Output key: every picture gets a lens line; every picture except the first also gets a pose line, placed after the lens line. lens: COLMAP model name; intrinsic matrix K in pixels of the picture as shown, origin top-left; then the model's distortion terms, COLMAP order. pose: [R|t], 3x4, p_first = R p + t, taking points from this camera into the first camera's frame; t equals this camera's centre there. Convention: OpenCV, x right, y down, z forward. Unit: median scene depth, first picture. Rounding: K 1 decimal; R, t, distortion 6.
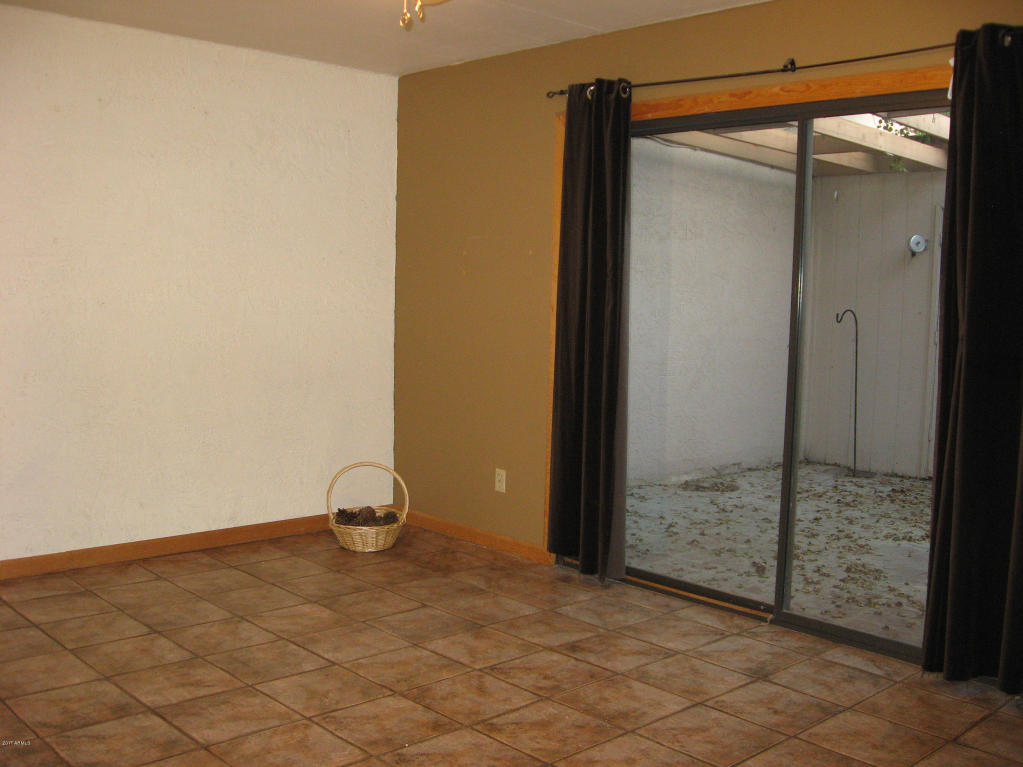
lens RADIAL K [[1063.4, 0, 512.3], [0, 1063.4, 378.7], [0, 0, 1]] dist [-0.127202, 0.000000]
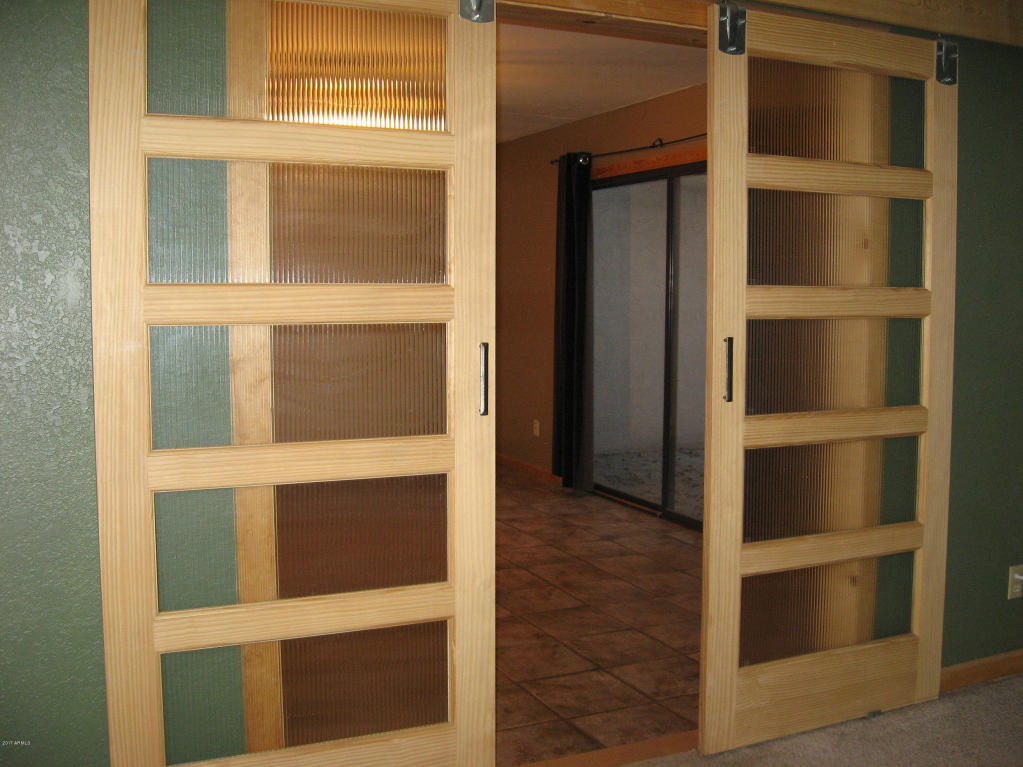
lens RADIAL K [[1063.4, 0, 510.3], [0, 1063.4, 385.5], [0, 0, 1]] dist [-0.127202, 0.000000]
pose [[0.951236, 0.008185, -0.308355, 0.468480], [-0.008815, 0.999961, -0.000652, 0.046451], [0.308337, 0.003338, 0.951271, -0.450108]]
